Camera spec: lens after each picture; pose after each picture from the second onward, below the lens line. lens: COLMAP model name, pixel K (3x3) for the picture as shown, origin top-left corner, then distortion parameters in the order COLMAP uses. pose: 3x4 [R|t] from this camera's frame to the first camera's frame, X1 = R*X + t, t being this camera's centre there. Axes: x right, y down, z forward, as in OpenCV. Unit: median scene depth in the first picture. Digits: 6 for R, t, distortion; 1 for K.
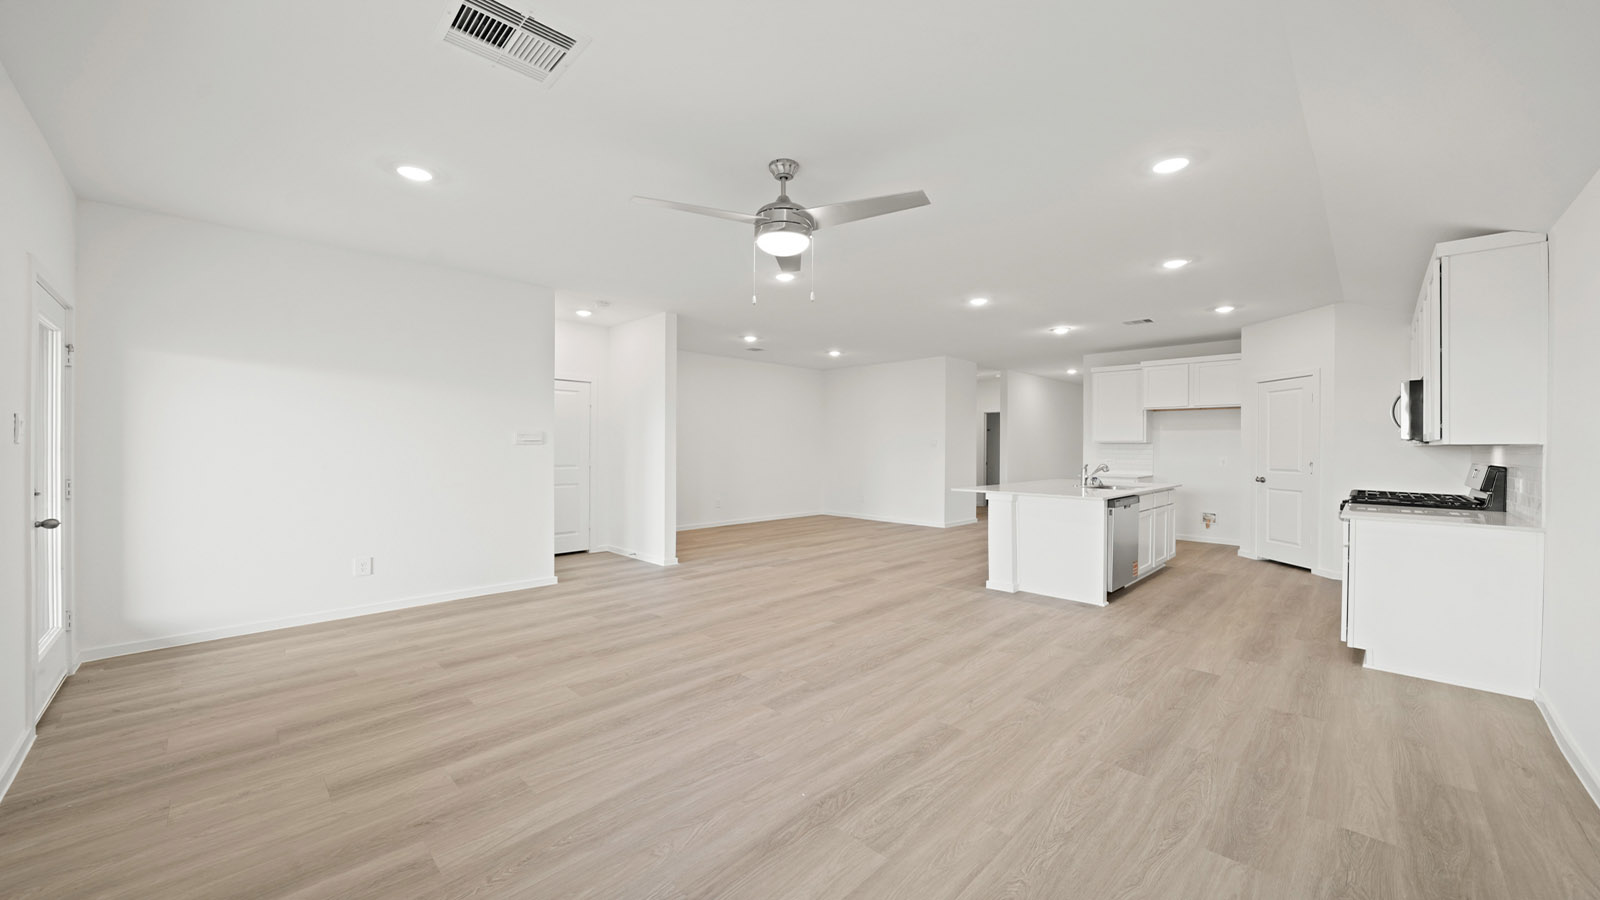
lens RADIAL K [[594.7, 0, 800.0], [0, 594.7, 450.0], [0, 0, 1]] dist [-0.000058, 0.000017]
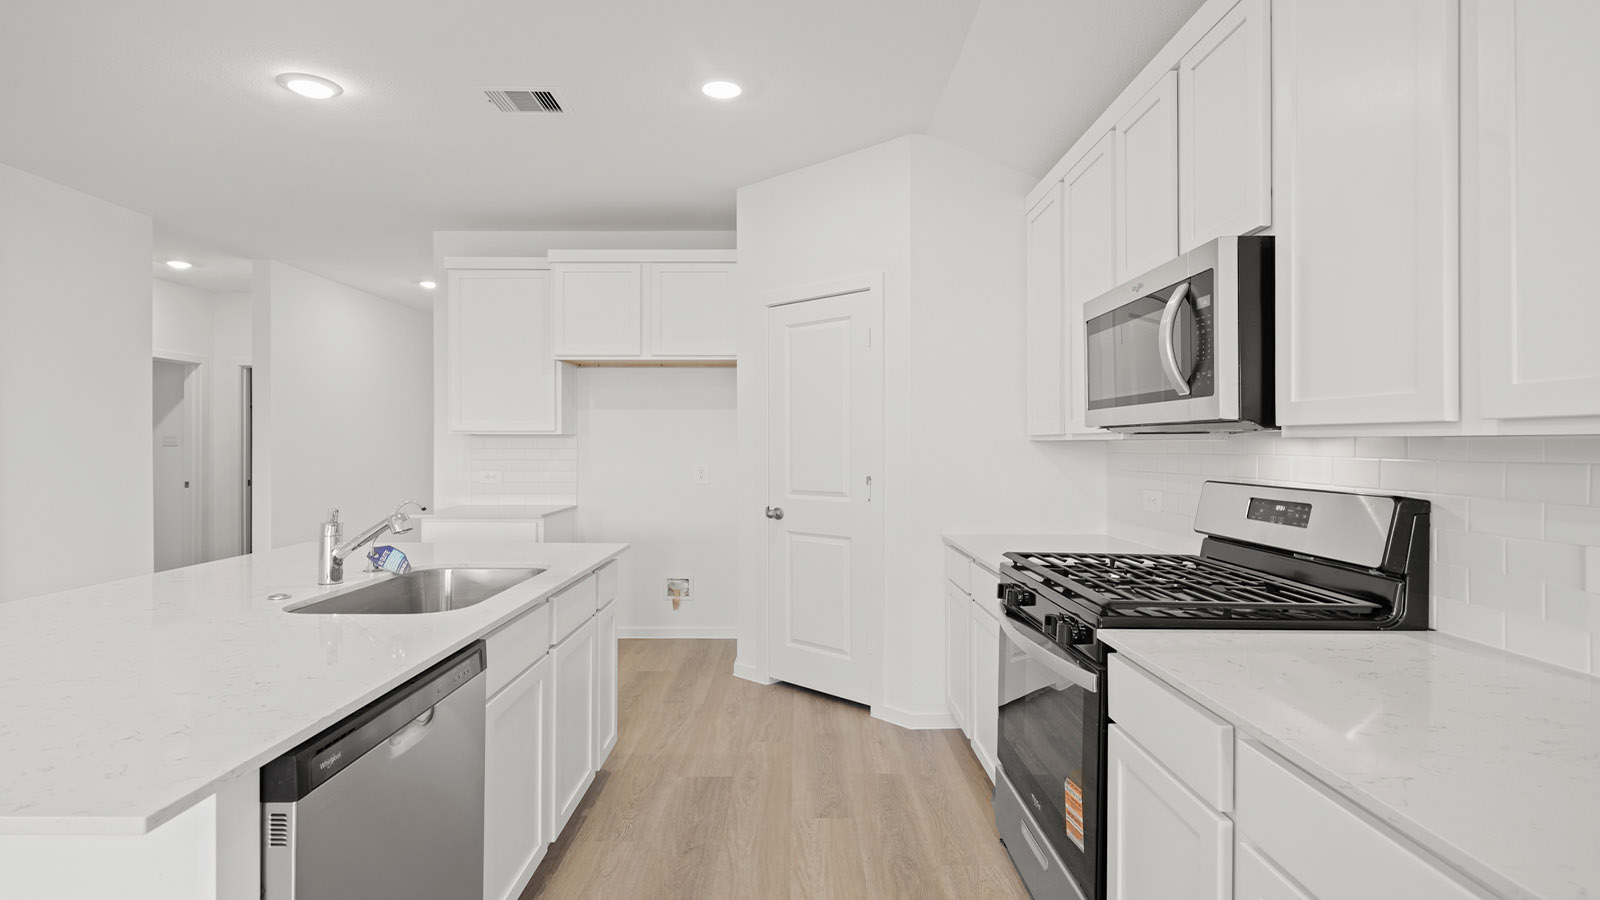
lens RADIAL K [[817.7, 0, 821.4], [0, 817.7, 445.2], [0, 0, 1]] dist [0.001506, 0.000106]
pose [[0.695132, -0.001306, 0.718881, 0.332469], [0.003735, 0.999991, -0.001795, -0.002964], [-0.718872, 0.003933, 0.695131, 0.520347]]
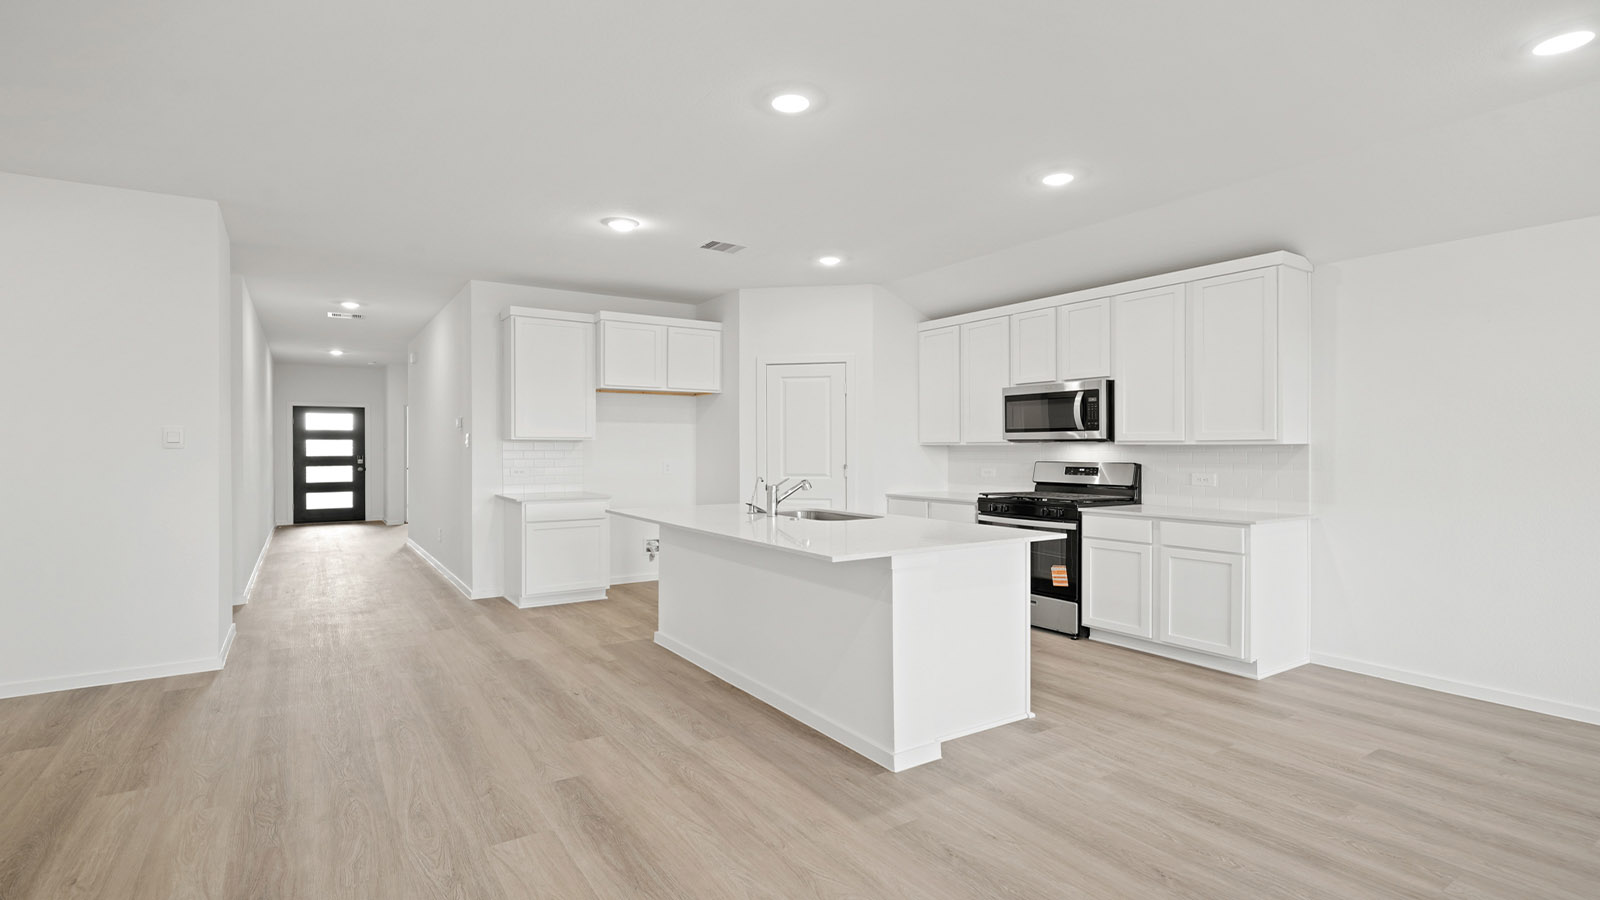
lens RADIAL K [[745.4, 0, 800.0], [0, 745.4, 450.0], [0, 0, 1]] dist [-0.002873, -0.000500]
pose [[0.208401, -0.004065, 0.978035, -0.182780], [0.005575, 0.999980, 0.002969, -0.003786], [-0.978028, 0.004833, 0.208420, 0.751772]]
